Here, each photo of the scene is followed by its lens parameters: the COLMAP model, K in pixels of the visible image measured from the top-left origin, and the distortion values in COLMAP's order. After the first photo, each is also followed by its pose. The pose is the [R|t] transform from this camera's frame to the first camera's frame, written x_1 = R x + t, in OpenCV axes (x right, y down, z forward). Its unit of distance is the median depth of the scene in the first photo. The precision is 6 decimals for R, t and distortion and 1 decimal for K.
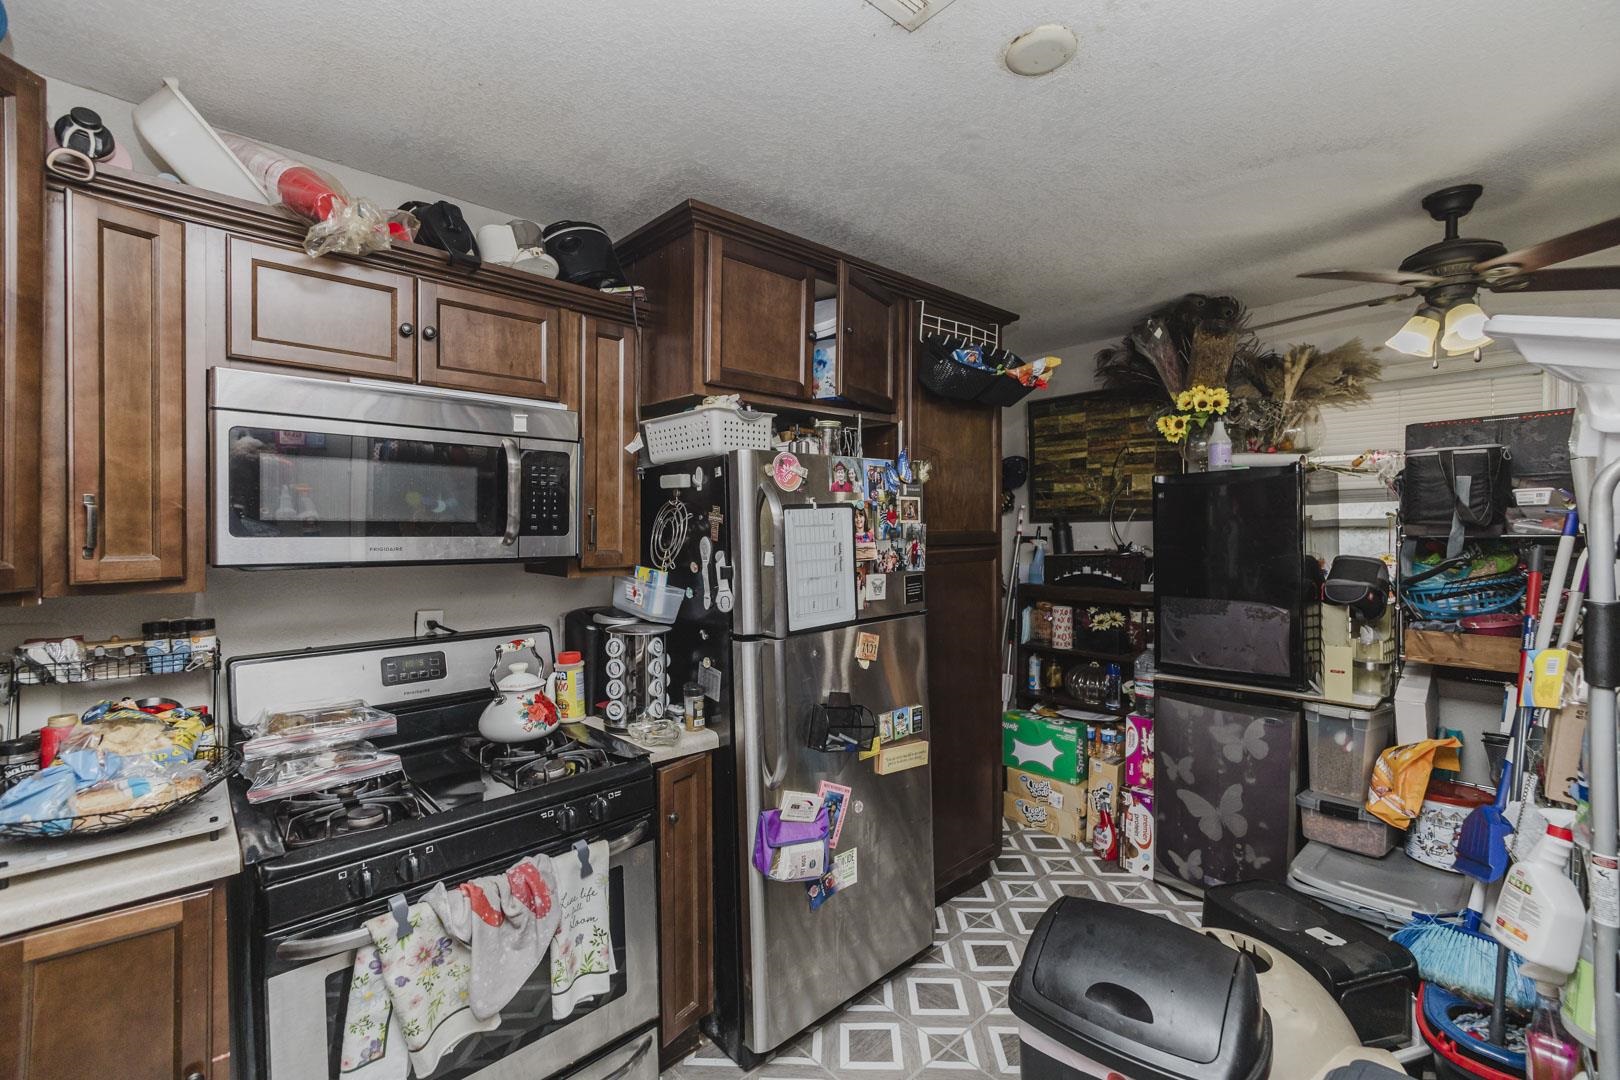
lens RADIAL K [[697.9, 0, 812.2], [0, 697.9, 538.6], [0, 0, 1]] dist [-0.004505, -0.000755]
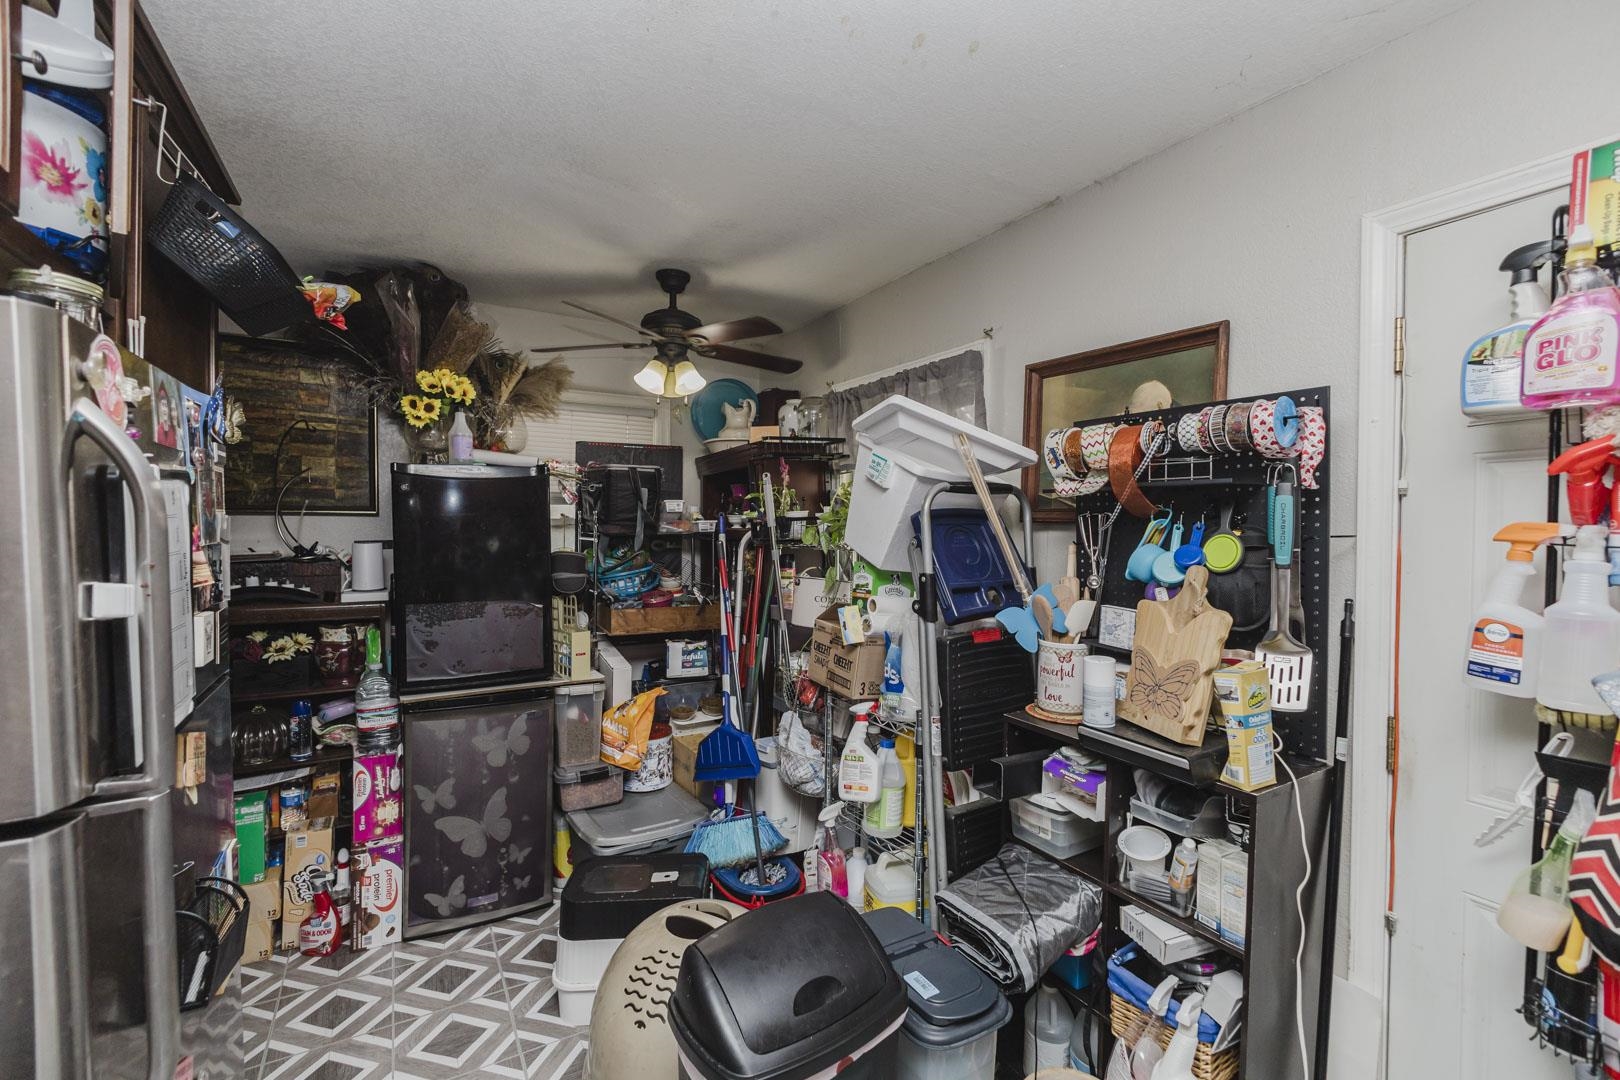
lens RADIAL K [[697.9, 0, 814.8], [0, 697.9, 538.3], [0, 0, 1]] dist [-0.004505, -0.000755]
pose [[0.205342, -0.009826, 0.978641, -0.237317], [0.005052, 0.999947, 0.008980, -0.004434], [-0.978677, 0.003100, 0.205381, 0.342557]]
